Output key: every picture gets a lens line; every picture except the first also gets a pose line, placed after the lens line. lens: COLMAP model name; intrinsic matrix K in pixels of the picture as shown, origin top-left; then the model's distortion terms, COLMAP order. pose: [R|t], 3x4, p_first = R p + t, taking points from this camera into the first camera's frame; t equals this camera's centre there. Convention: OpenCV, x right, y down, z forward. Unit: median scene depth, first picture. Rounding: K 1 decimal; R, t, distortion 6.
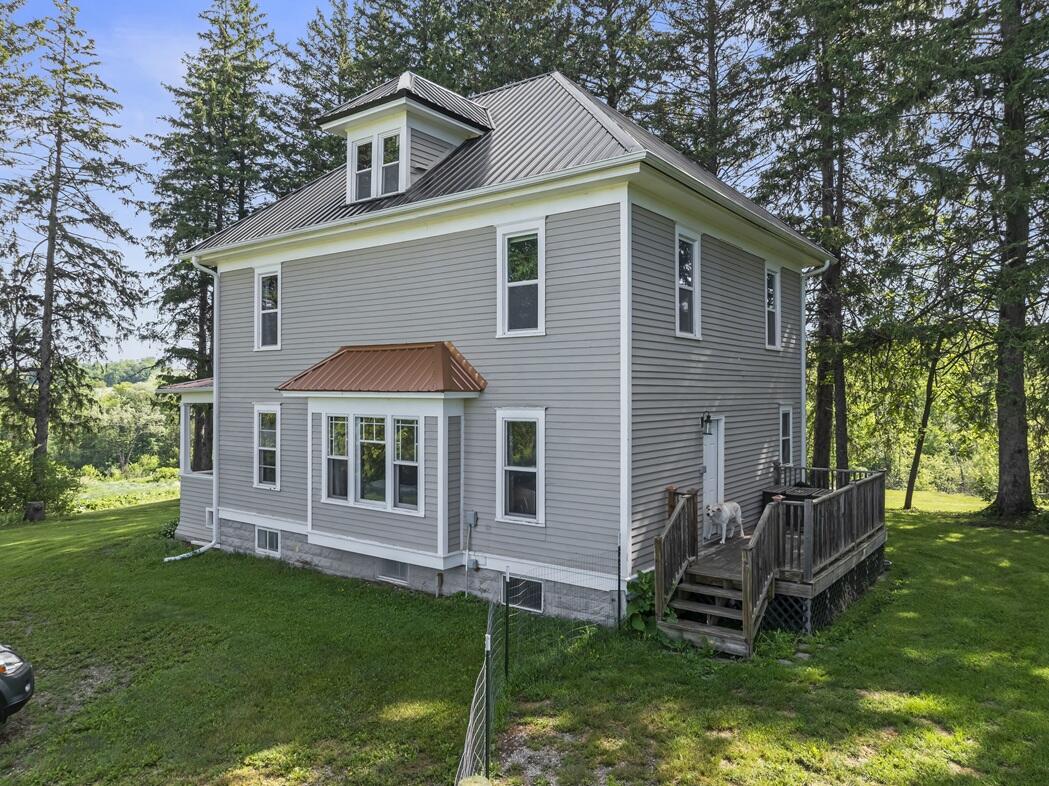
lens RADIAL K [[739.3, 0, 527.5], [0, 739.3, 393.7], [0, 0, 1]] dist [0.003277, 0.003950]
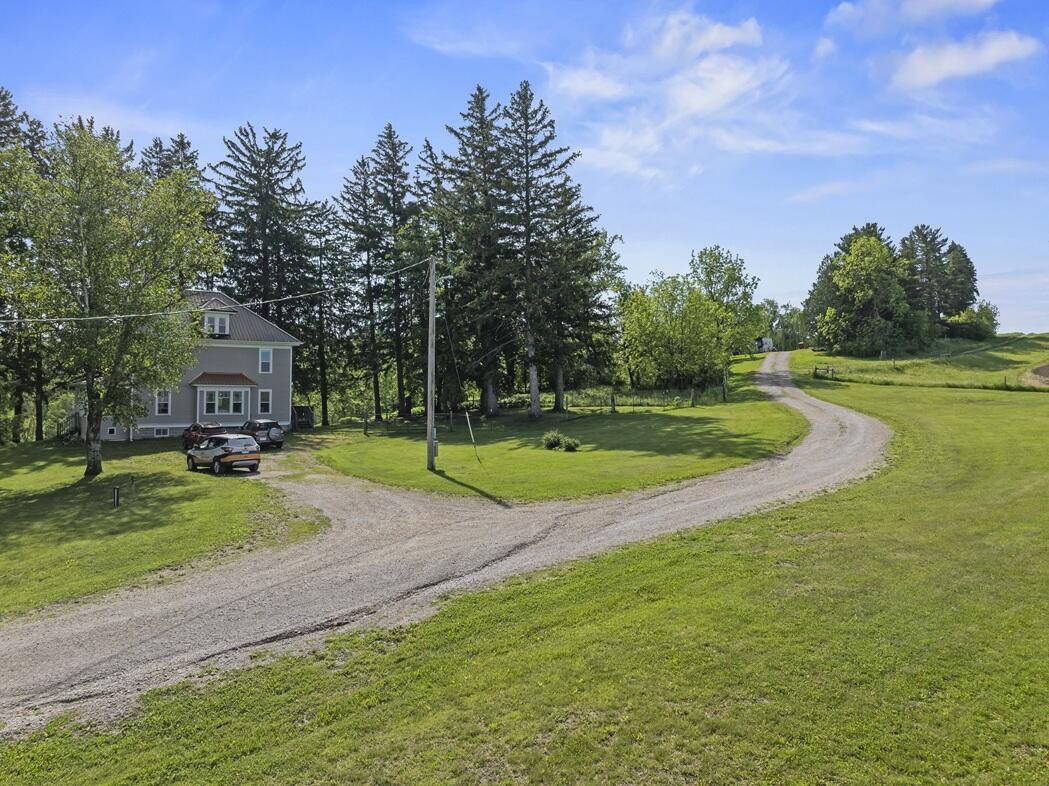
lens RADIAL K [[739.3, 0, 524.7], [0, 739.3, 392.0], [0, 0, 1]] dist [0.003277, 0.003950]
pose [[0.225759, 0.002775, 0.974179, -3.585998], [-0.007966, 0.999968, -0.001002, 0.025055], [-0.974151, -0.007534, 0.225774, -1.399938]]
